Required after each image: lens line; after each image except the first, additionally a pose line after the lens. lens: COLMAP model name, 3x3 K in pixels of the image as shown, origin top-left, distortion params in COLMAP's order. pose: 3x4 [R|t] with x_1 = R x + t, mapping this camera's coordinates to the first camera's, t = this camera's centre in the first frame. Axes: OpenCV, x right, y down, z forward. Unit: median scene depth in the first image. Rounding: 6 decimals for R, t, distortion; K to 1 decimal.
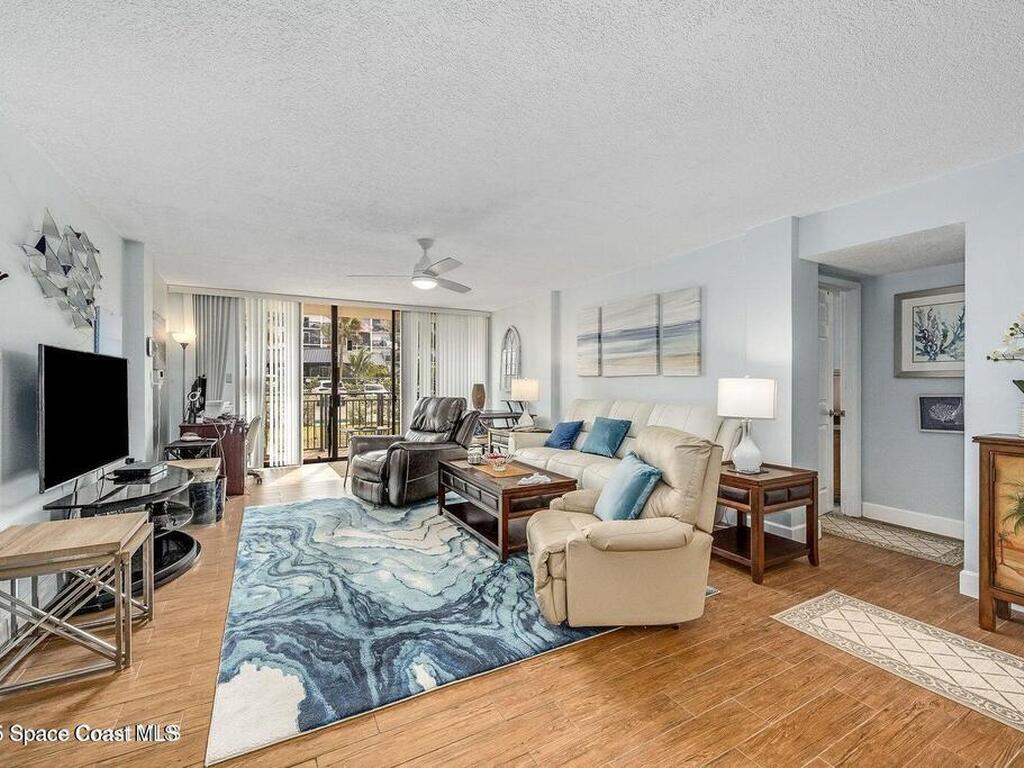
lens RADIAL K [[454.3, 0, 510.8], [0, 454.3, 383.7], [0, 0, 1]] dist [0.003341, 0.000402]
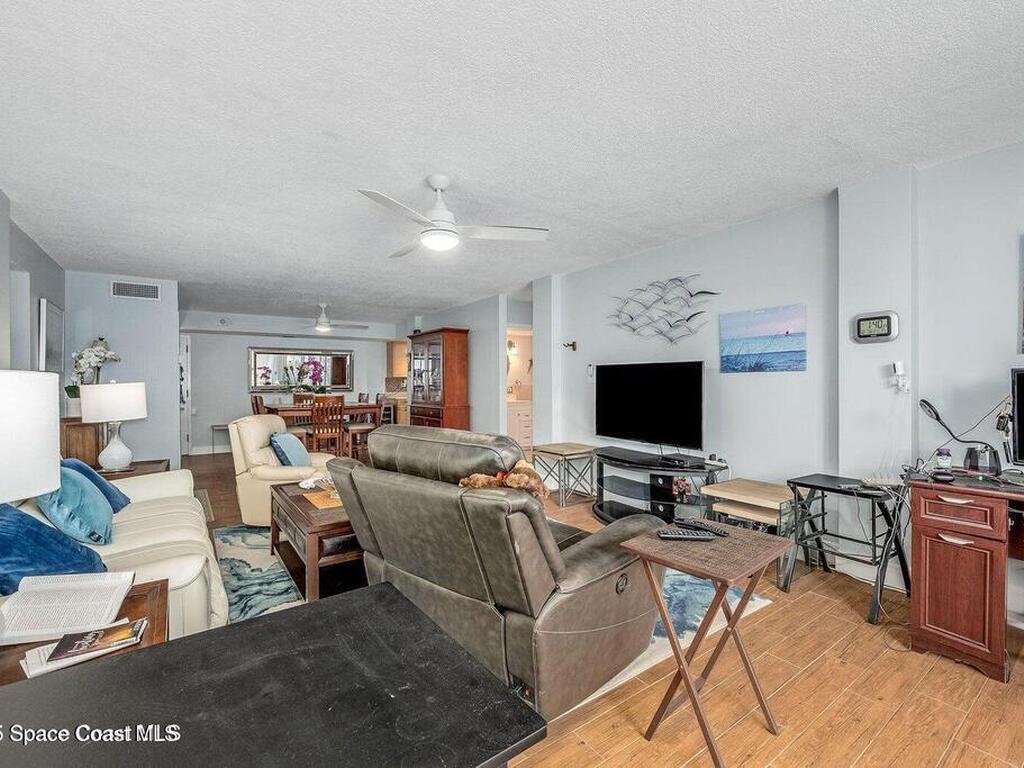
lens RADIAL K [[454.3, 0, 508.4], [0, 454.3, 384.9], [0, 0, 1]] dist [0.003341, 0.000402]
pose [[-0.993291, 0.006413, -0.115460, -0.215179], [0.005641, 0.999960, 0.007010, -0.007549], [0.115500, 0.006312, -0.993287, 1.747061]]
